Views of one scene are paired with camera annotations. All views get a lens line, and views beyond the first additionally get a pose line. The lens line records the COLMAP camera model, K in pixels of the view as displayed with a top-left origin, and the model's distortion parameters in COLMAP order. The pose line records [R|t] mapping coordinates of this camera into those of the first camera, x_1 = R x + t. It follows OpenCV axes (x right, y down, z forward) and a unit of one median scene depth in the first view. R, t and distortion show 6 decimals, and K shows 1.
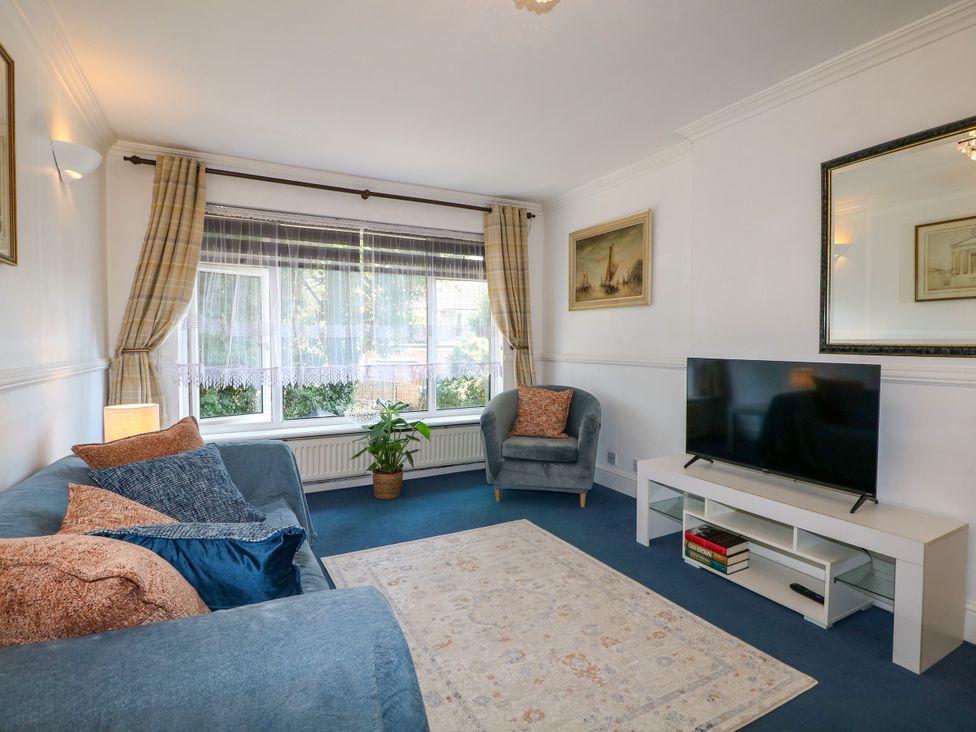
lens RADIAL K [[506.5, 0, 491.4], [0, 506.5, 361.7], [0, 0, 1]] dist [-0.006116, -0.010013]
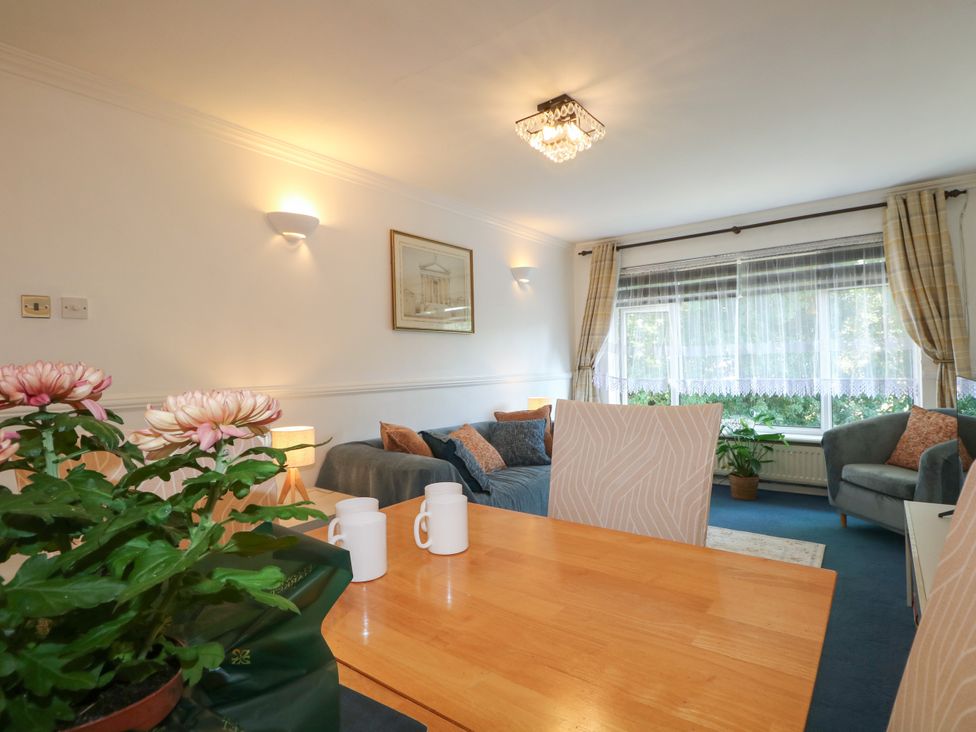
lens RADIAL K [[506.5, 0, 495.7], [0, 506.5, 353.8], [0, 0, 1]] dist [-0.006116, -0.010013]
pose [[0.411280, -0.026031, -0.911137, 0.610058], [-0.012763, 0.999330, -0.034312, -0.003933], [0.911420, 0.025741, 0.410672, 0.043684]]
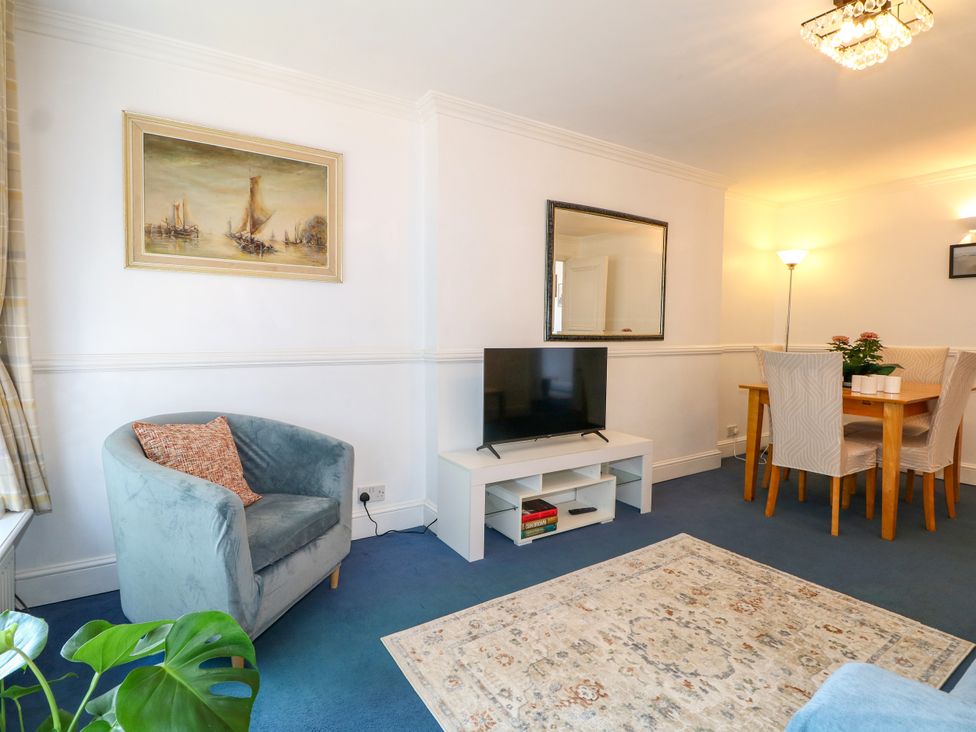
lens RADIAL K [[506.5, 0, 491.1], [0, 506.5, 362.2], [0, 0, 1]] dist [-0.006116, -0.010013]
pose [[-0.086480, -0.054616, 0.994755, -0.449764], [0.033055, 0.997789, 0.057656, -0.028331], [-0.995705, 0.037868, -0.084484, 0.822633]]
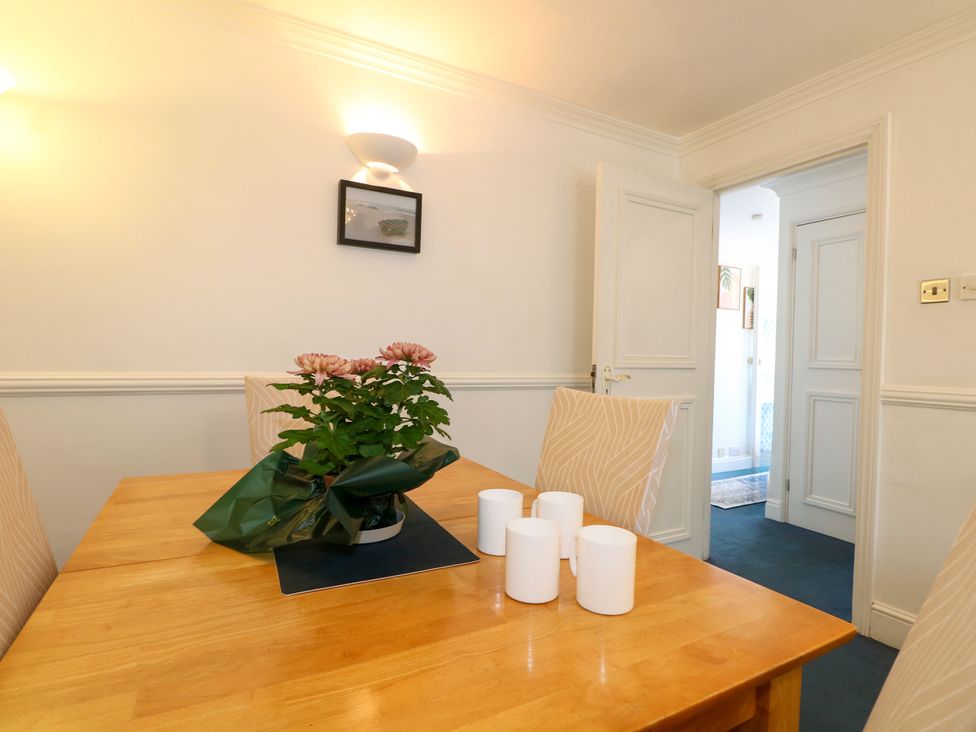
lens RADIAL K [[506.5, 0, 490.9], [0, 506.5, 366.5], [0, 0, 1]] dist [-0.006116, -0.010013]
pose [[-0.999766, -0.020797, -0.005974, 0.362601], [-0.021106, 0.998128, 0.057400, -0.010928], [0.004769, 0.057513, -0.998333, 0.329024]]
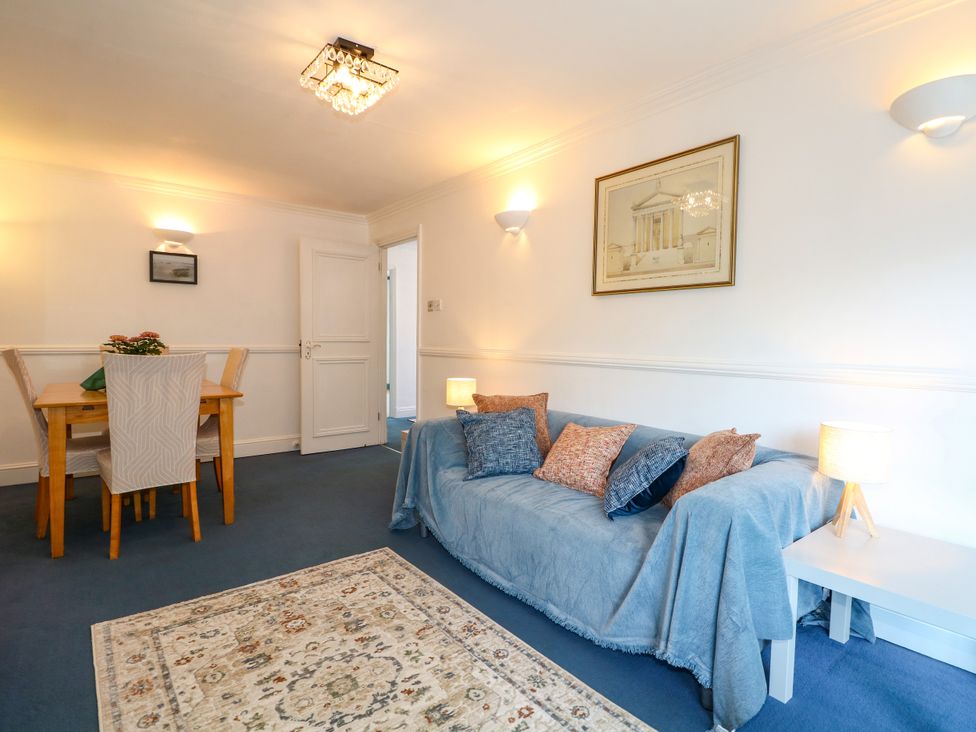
lens RADIAL K [[506.5, 0, 495.2], [0, 506.5, 361.5], [0, 0, 1]] dist [-0.006116, -0.010013]
pose [[-0.981373, -0.002078, -0.192099, -0.021008], [-0.017888, 0.996586, 0.080605, -0.037047], [0.191276, 0.082540, -0.978060, 1.047356]]
